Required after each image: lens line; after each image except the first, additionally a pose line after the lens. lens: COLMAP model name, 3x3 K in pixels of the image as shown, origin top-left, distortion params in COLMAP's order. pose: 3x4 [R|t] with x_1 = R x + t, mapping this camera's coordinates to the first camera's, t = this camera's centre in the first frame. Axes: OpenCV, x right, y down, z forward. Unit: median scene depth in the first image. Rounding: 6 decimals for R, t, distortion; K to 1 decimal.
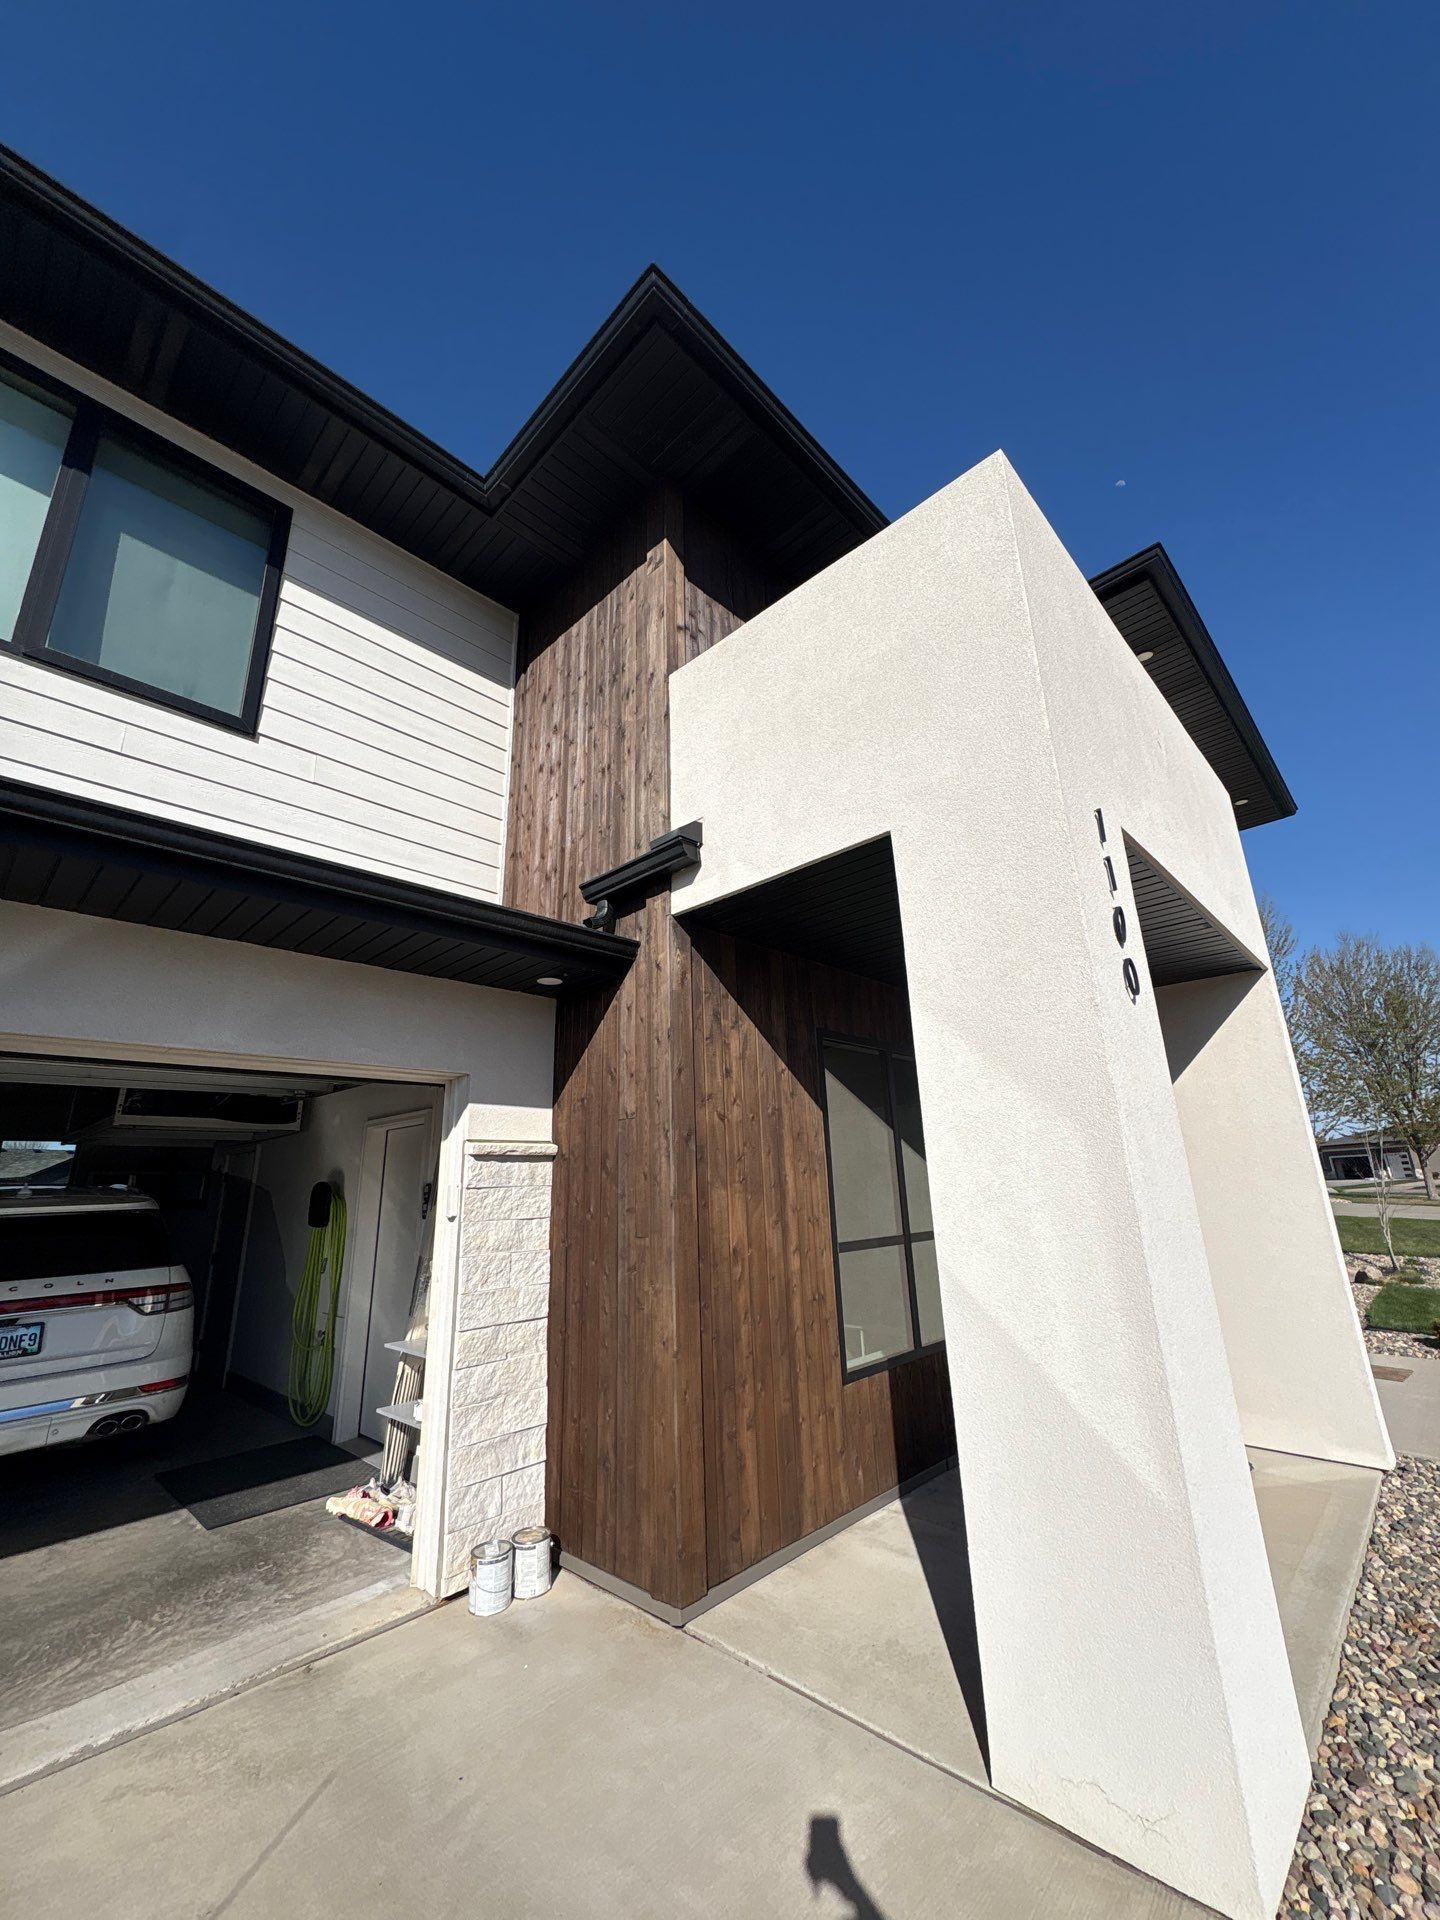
lens RADIAL K [[760.4, 0, 719.9], [0, 760.4, 955.4], [0, 0, 1]] dist [-0.000819, -0.000144]
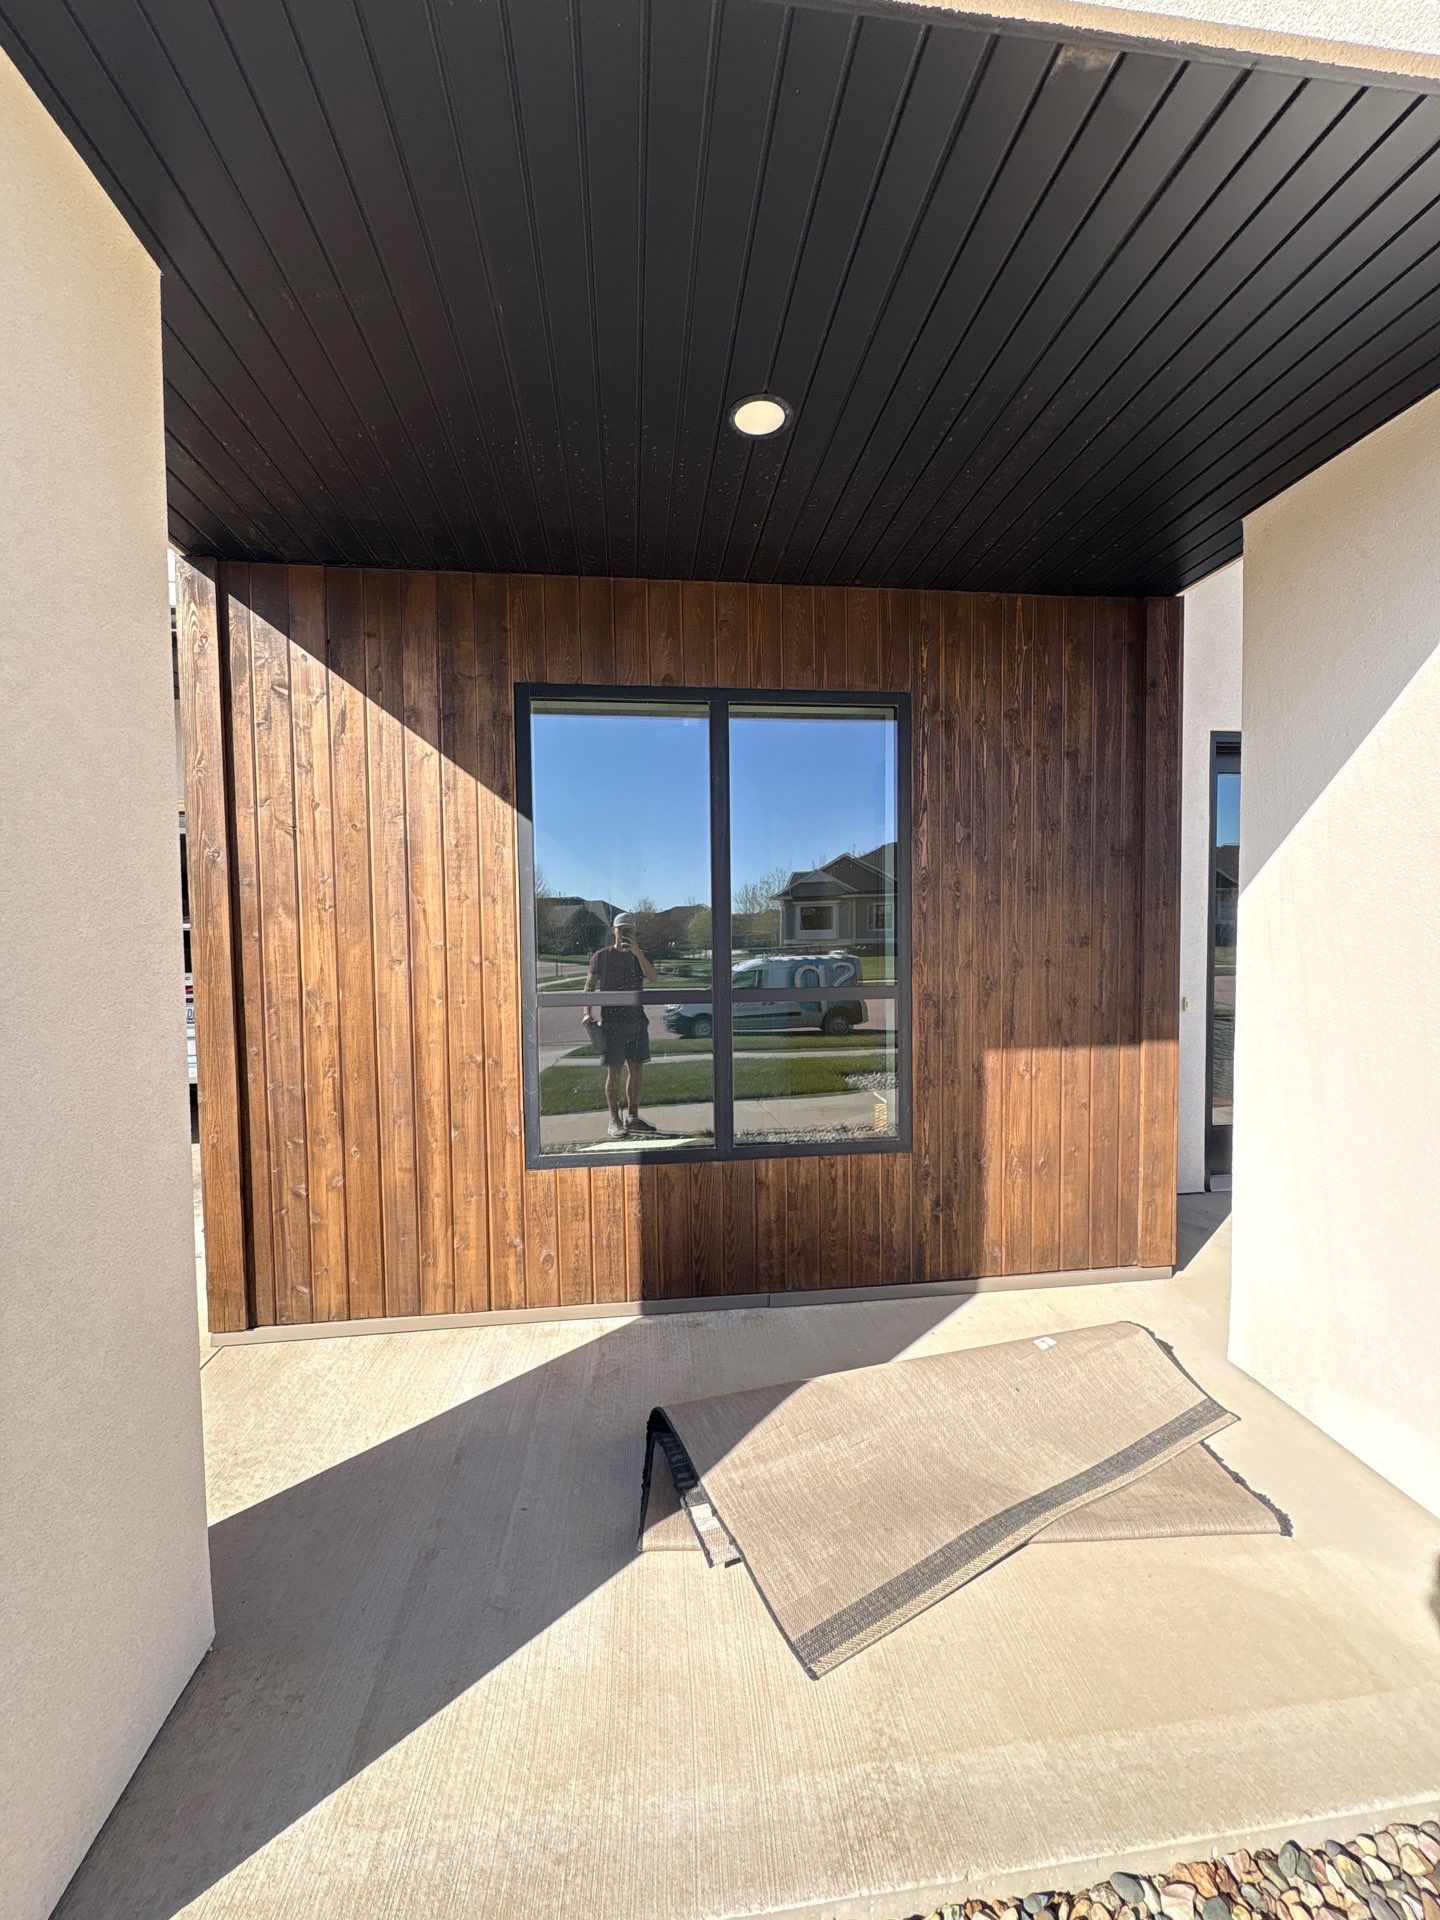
lens RADIAL K [[760.4, 0, 719.9], [0, 760.4, 955.4], [0, 0, 1]] dist [-0.000819, -0.000144]
pose [[0.766803, 0.051860, -0.639784, 0.773873], [0.172989, 0.943155, 0.283784, 0.181227], [0.618132, -0.328282, 0.714243, 0.642727]]
